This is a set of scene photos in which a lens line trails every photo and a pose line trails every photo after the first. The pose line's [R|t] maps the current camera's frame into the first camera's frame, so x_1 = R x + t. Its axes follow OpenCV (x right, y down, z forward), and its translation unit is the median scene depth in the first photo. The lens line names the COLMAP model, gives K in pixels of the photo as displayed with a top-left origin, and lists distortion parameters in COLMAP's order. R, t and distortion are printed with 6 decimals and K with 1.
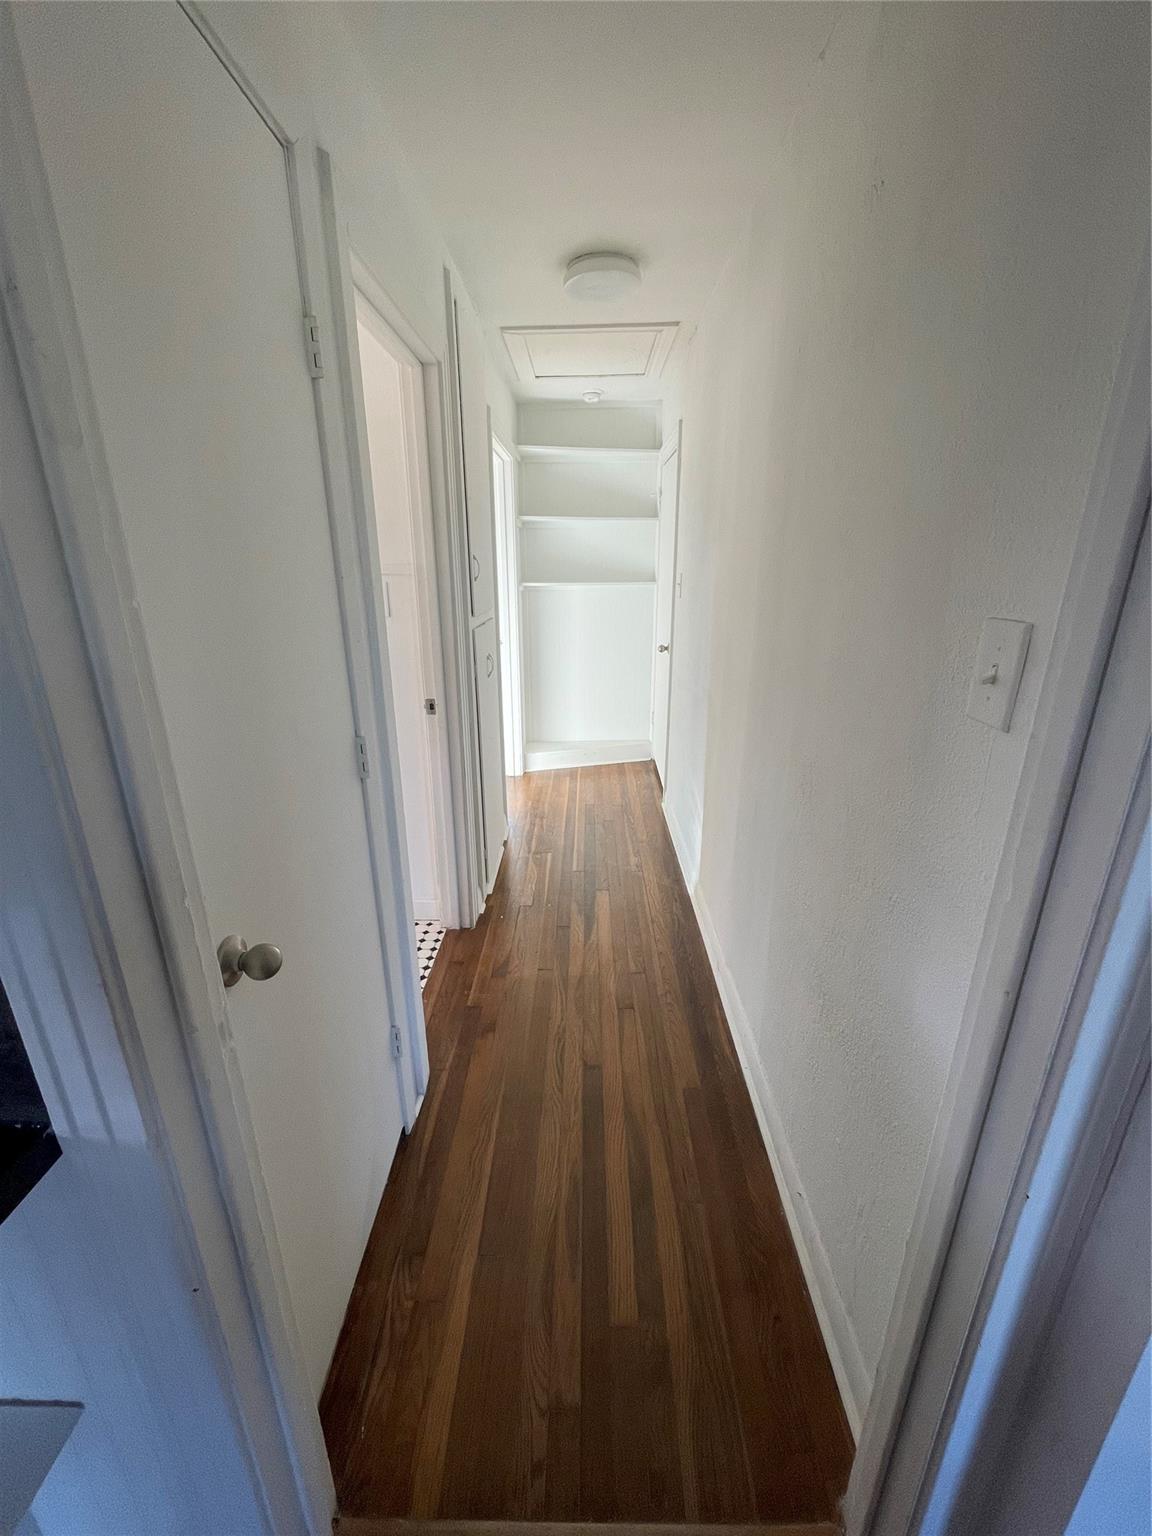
lens RADIAL K [[618.5, 0, 573.7], [0, 618.5, 768.9], [0, 0, 1]] dist [-0.013584, -0.000318]
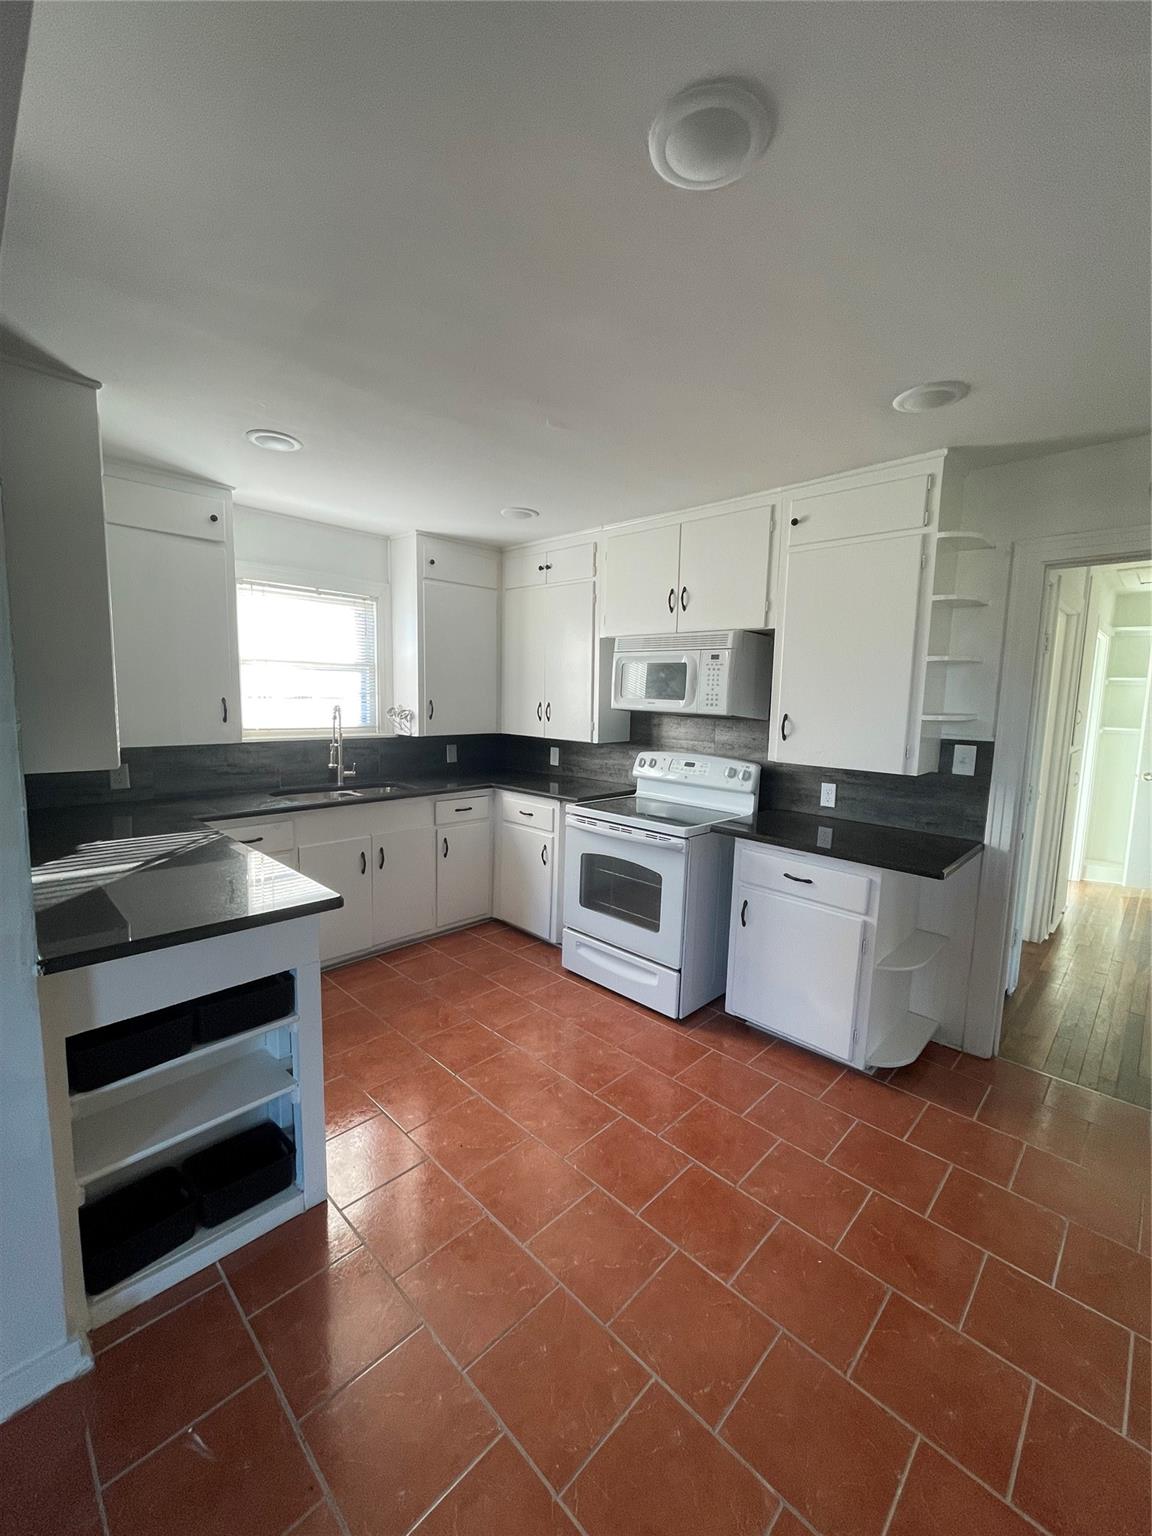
lens RADIAL K [[618.5, 0, 572.1], [0, 618.5, 764.3], [0, 0, 1]] dist [-0.013584, -0.000318]
pose [[0.723040, 0.099038, -0.683670, -0.009869], [-0.241234, 0.963564, -0.115542, 0.295619], [0.647317, 0.248466, 0.720587, -0.972617]]
